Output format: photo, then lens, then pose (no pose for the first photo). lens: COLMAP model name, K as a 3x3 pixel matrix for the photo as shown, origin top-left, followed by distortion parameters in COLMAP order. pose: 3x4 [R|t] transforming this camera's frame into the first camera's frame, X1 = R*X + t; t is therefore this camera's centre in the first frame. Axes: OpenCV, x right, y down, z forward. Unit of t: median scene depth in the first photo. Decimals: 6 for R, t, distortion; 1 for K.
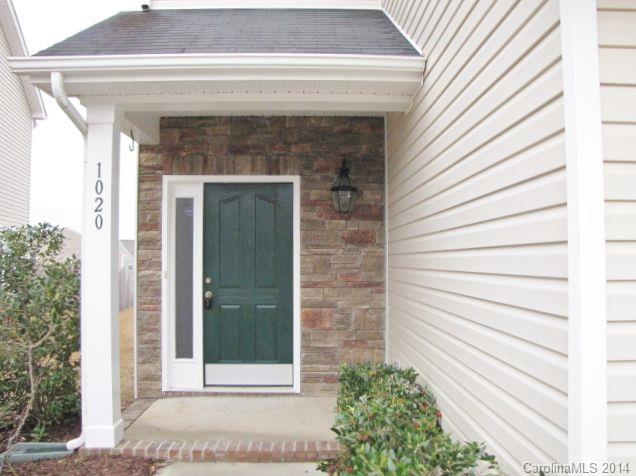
lens RADIAL K [[557.4, 0, 315.7], [0, 557.4, 237.9], [0, 0, 1]] dist [-0.047108, -0.017753]
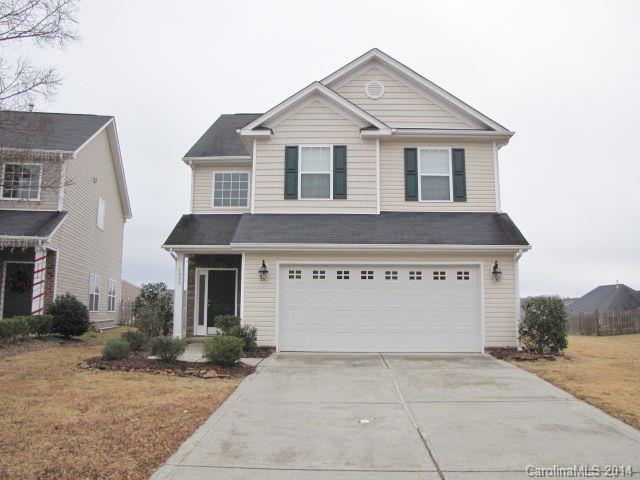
lens RADIAL K [[560.9, 0, 321.5], [0, 560.9, 240.2], [0, 0, 1]] dist [-0.047108, -0.017753]
pose [[0.998887, 0.005118, -0.046897, 0.605403], [-0.008871, 0.996742, -0.080164, -0.018977], [0.046334, 0.080490, 0.995678, -2.216535]]
